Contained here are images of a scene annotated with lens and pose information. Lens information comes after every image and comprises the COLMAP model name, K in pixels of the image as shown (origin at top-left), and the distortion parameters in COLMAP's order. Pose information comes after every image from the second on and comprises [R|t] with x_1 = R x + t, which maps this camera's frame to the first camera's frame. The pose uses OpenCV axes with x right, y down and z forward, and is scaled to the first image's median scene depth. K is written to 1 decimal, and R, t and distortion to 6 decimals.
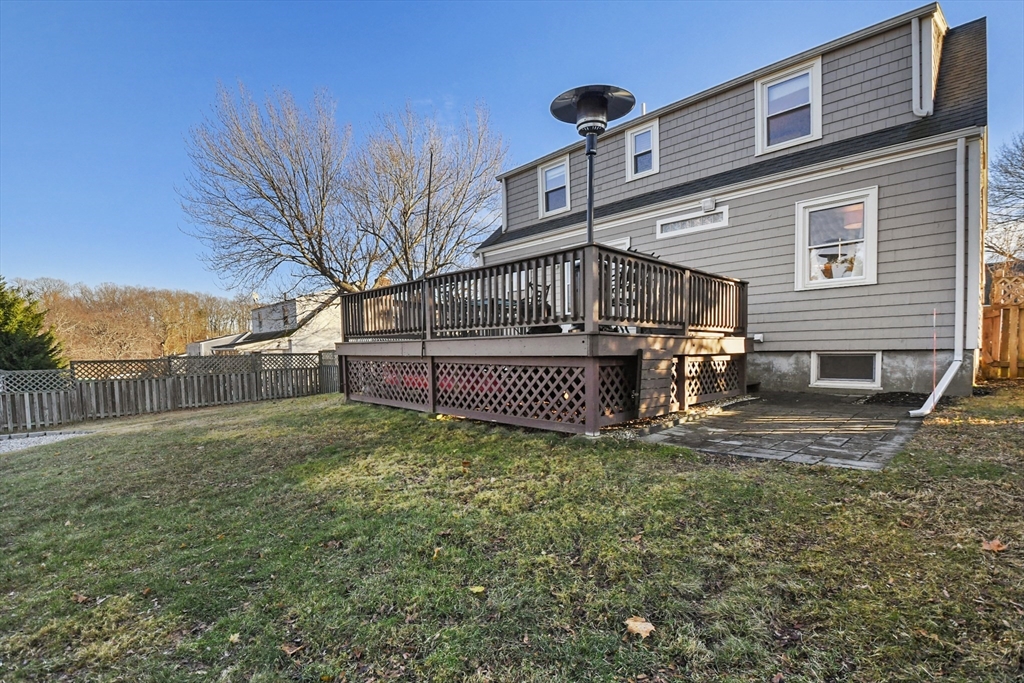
lens RADIAL K [[443.4, 0, 510.6], [0, 443.4, 344.2], [0, 0, 1]] dist [0.009660, -0.011824]
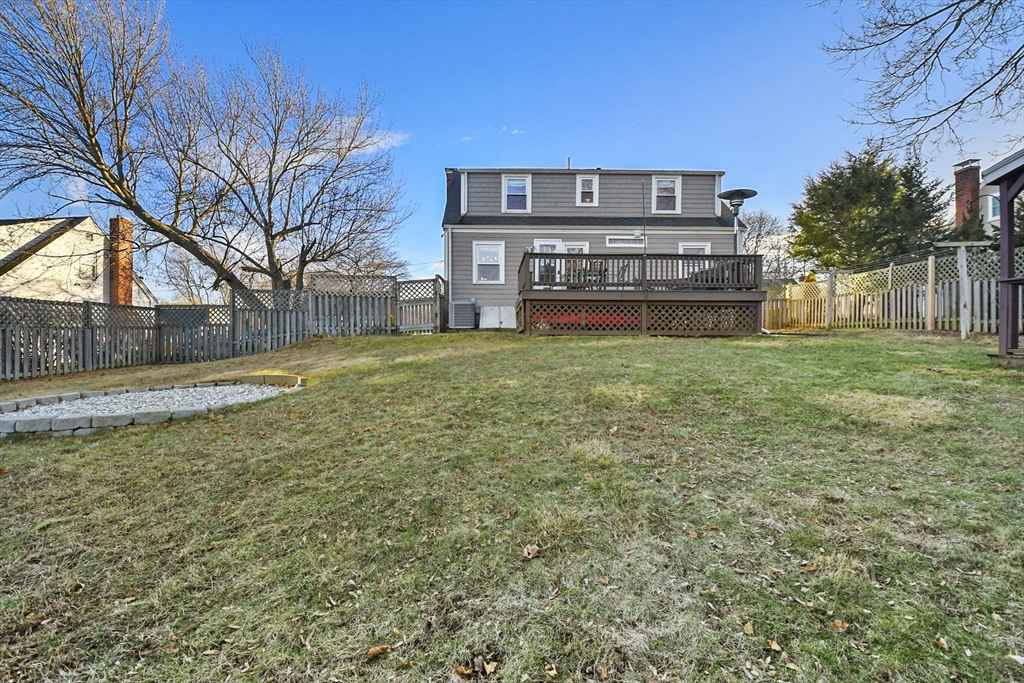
lens RADIAL K [[443.4, 0, 511.9], [0, 443.4, 341.4], [0, 0, 1]] dist [0.009660, -0.011824]
pose [[0.704265, 0.002888, 0.709931, -1.092745], [-0.015771, 0.999809, 0.011579, 0.111523], [-0.709762, -0.019351, 0.704176, 0.036214]]
